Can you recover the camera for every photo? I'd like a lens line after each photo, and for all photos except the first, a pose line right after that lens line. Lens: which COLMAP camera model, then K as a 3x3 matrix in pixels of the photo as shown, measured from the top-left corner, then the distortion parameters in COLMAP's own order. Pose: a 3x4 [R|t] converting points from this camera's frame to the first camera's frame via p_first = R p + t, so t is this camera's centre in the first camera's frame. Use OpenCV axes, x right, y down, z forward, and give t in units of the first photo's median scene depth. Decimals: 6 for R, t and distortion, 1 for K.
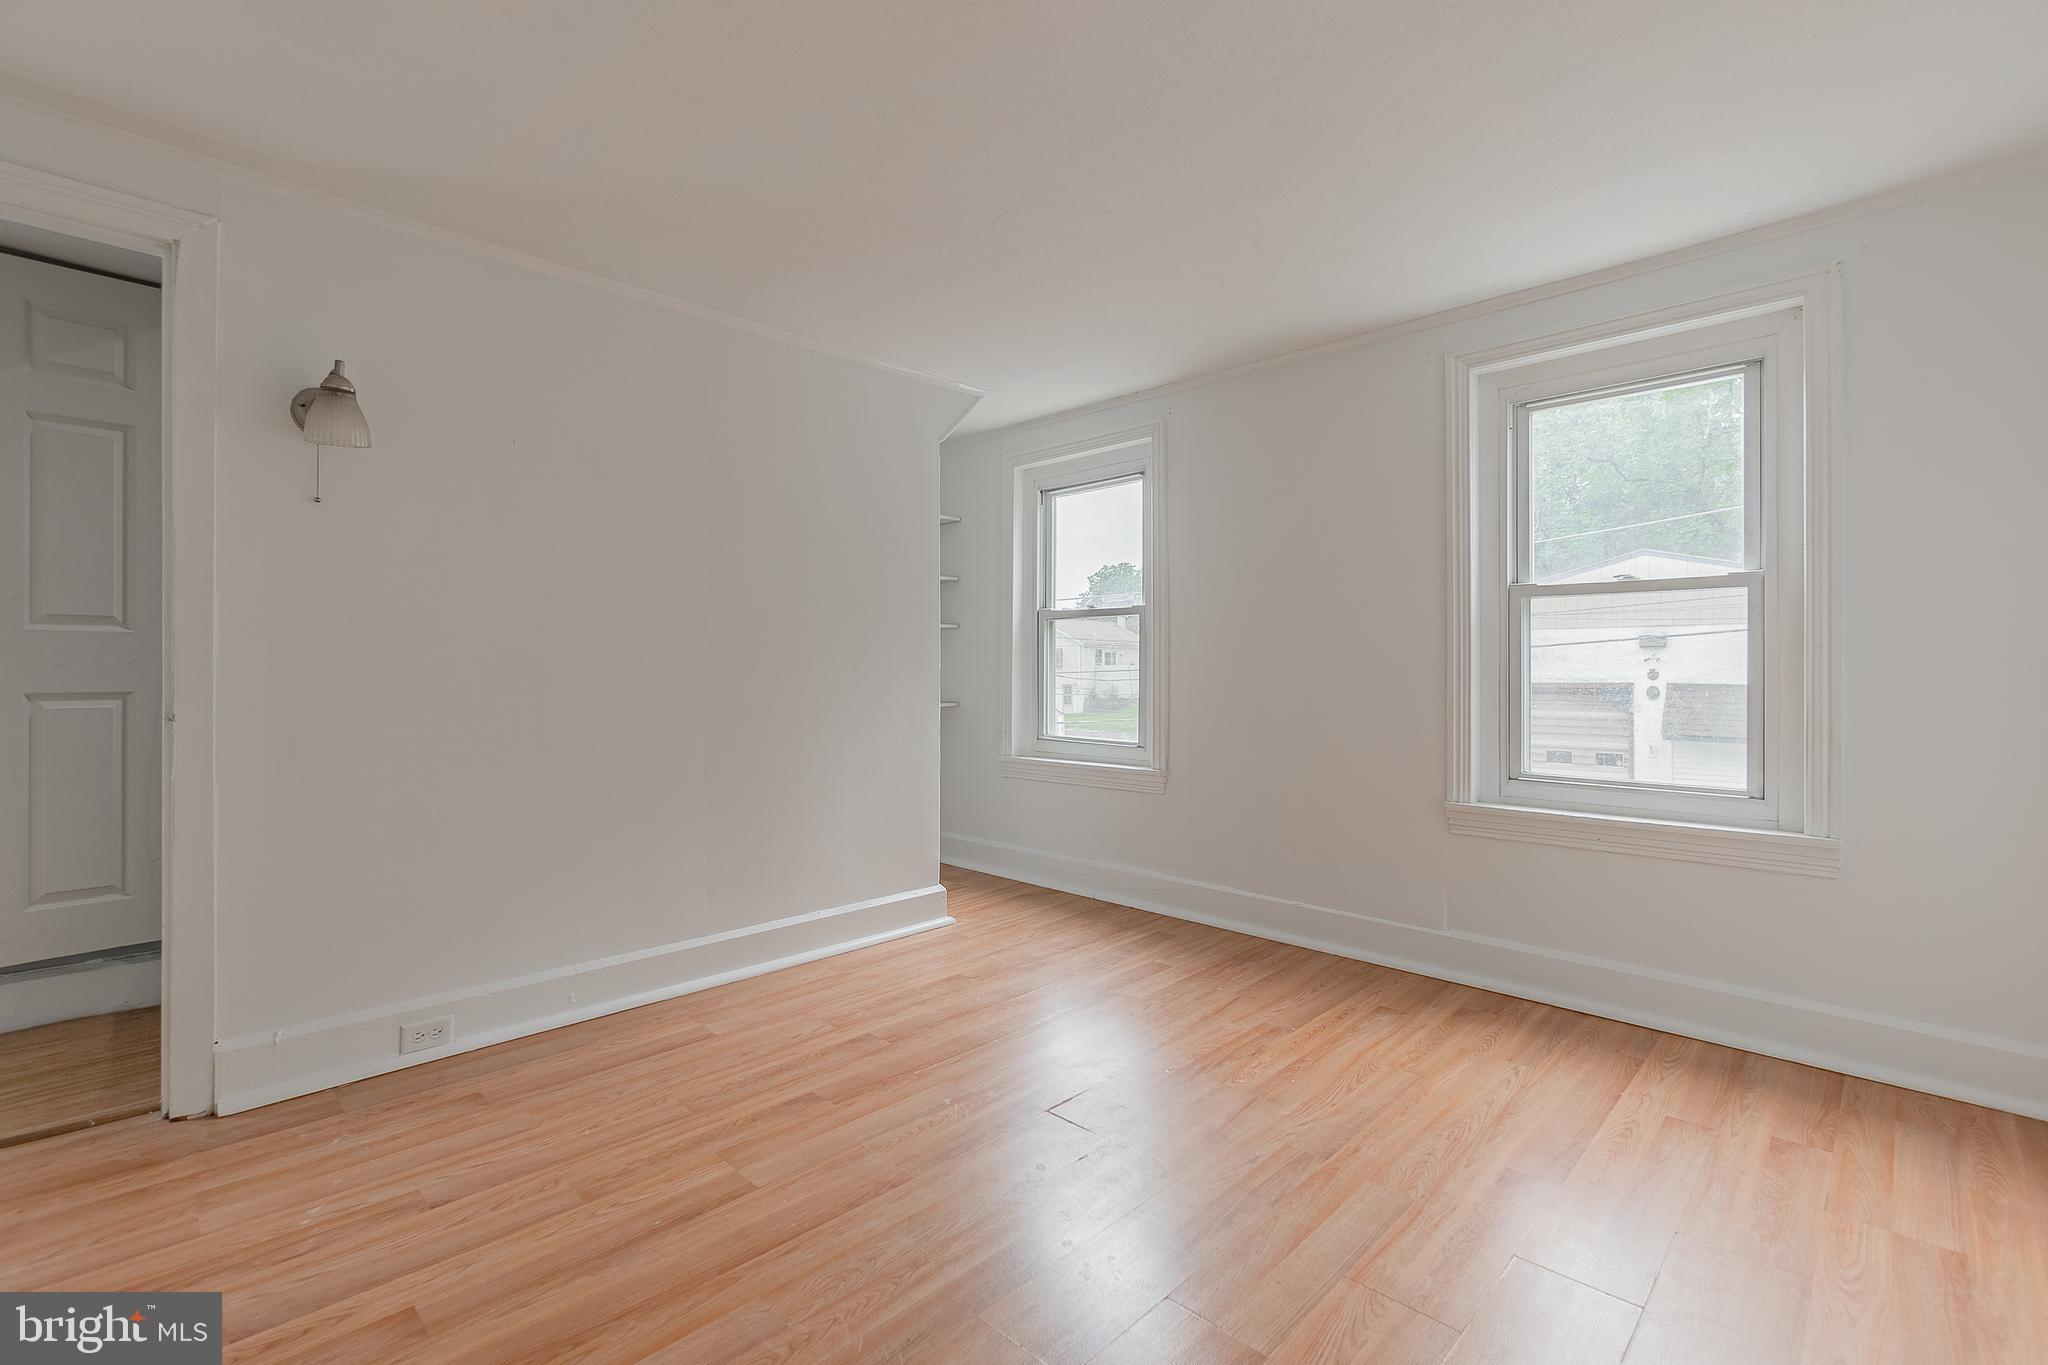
lens RADIAL K [[926.8, 0, 1014.1], [0, 926.8, 687.7], [0, 0, 1]] dist [0.002798, -0.001573]
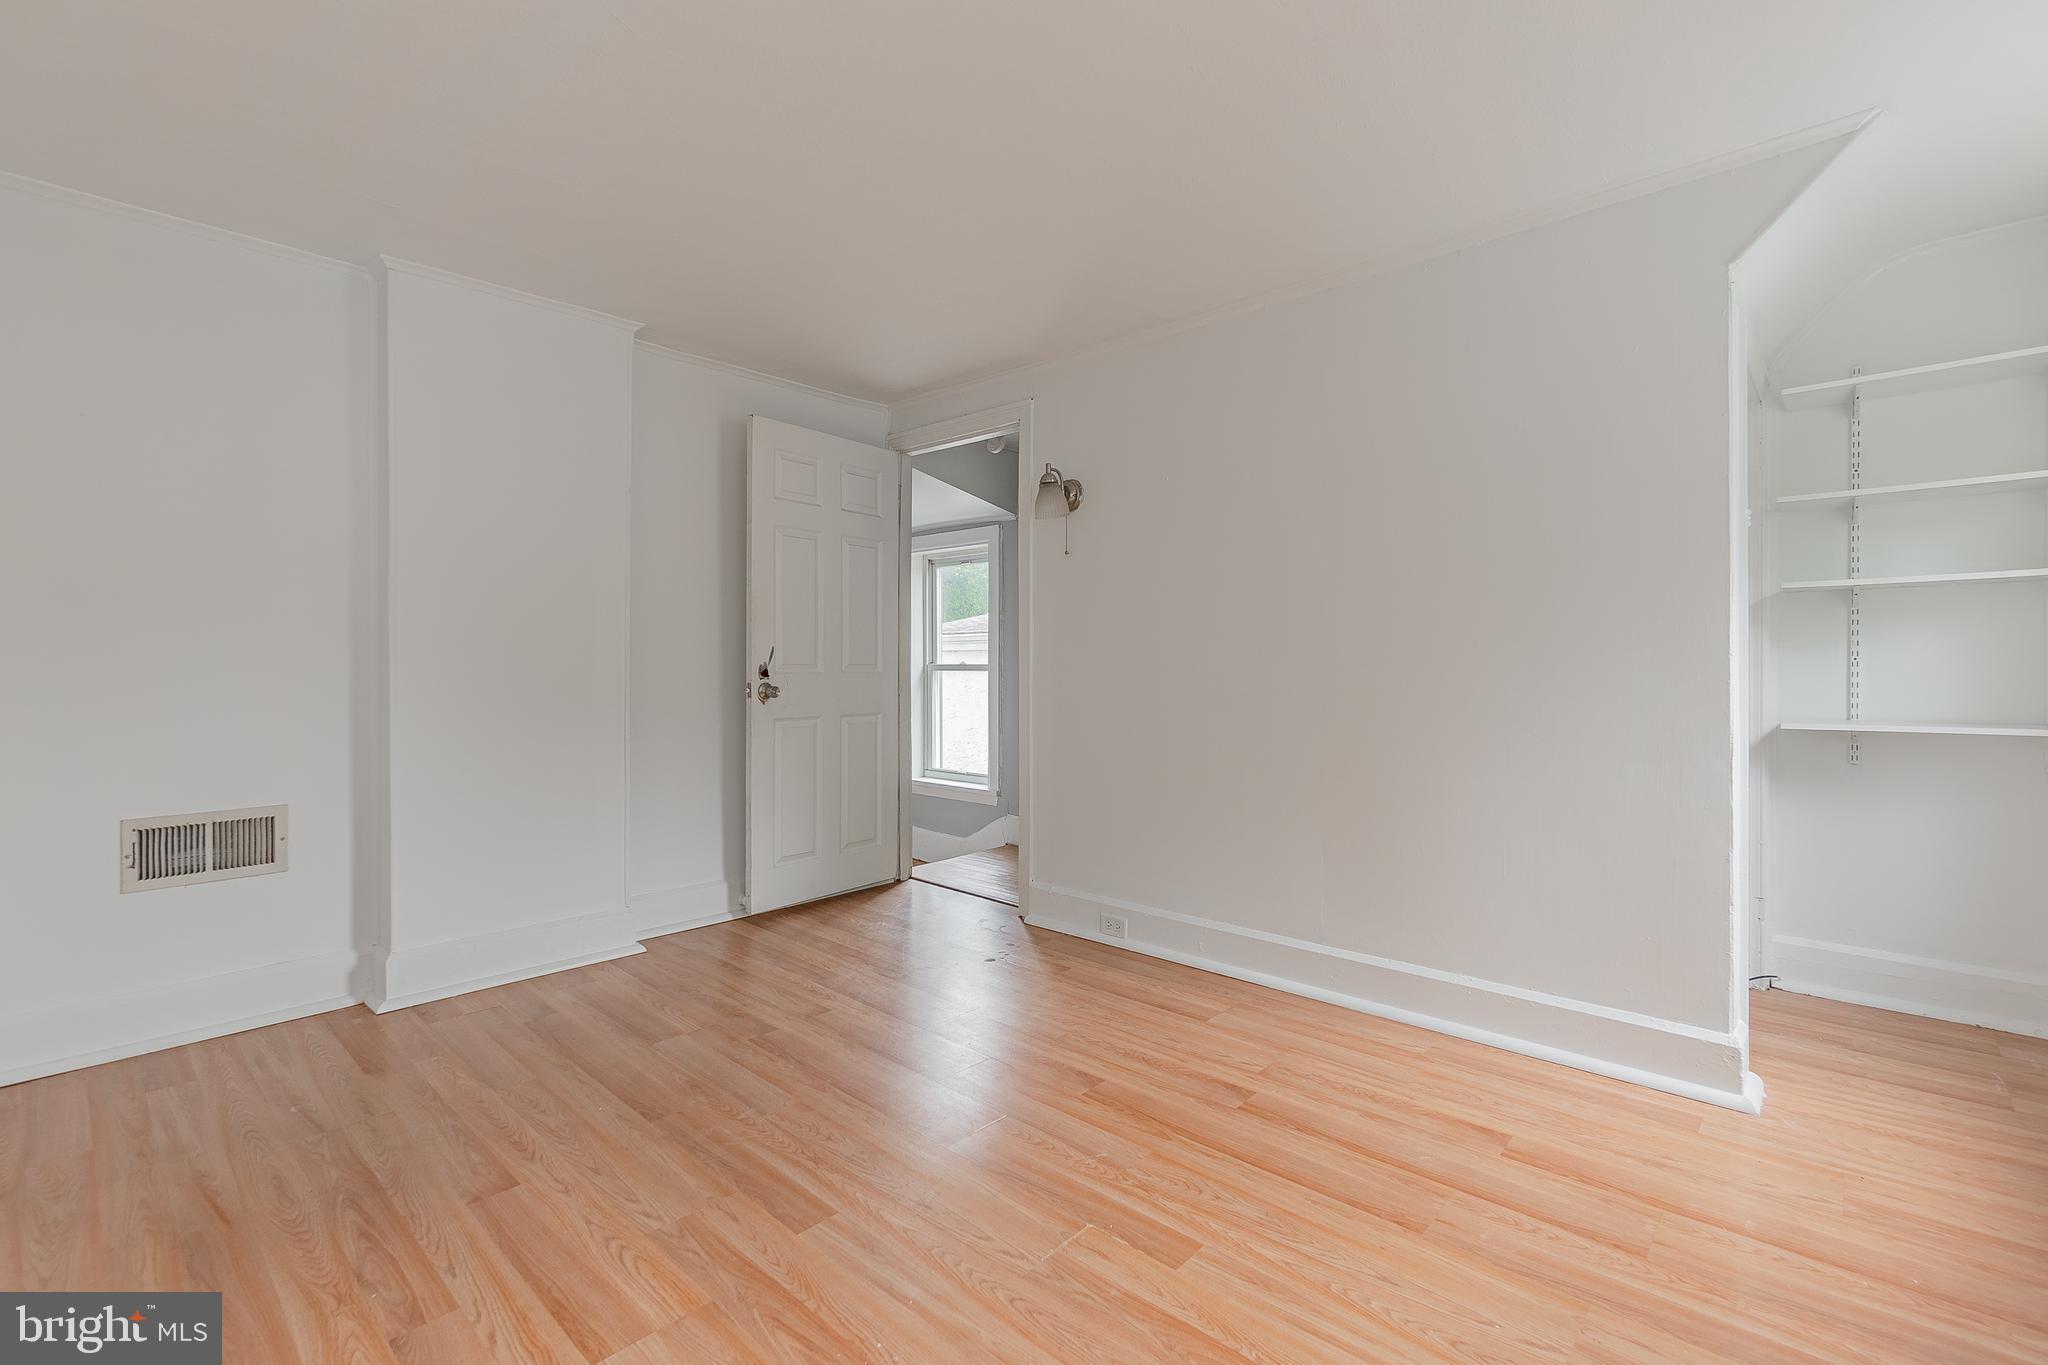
lens RADIAL K [[926.8, 0, 1014.1], [0, 926.8, 687.7], [0, 0, 1]] dist [0.002798, -0.001573]
pose [[0.011761, 0.025385, -0.999609, 0.660600], [-0.018313, 0.999516, 0.025167, -0.007083], [0.999763, 0.018010, 0.012220, 0.763877]]
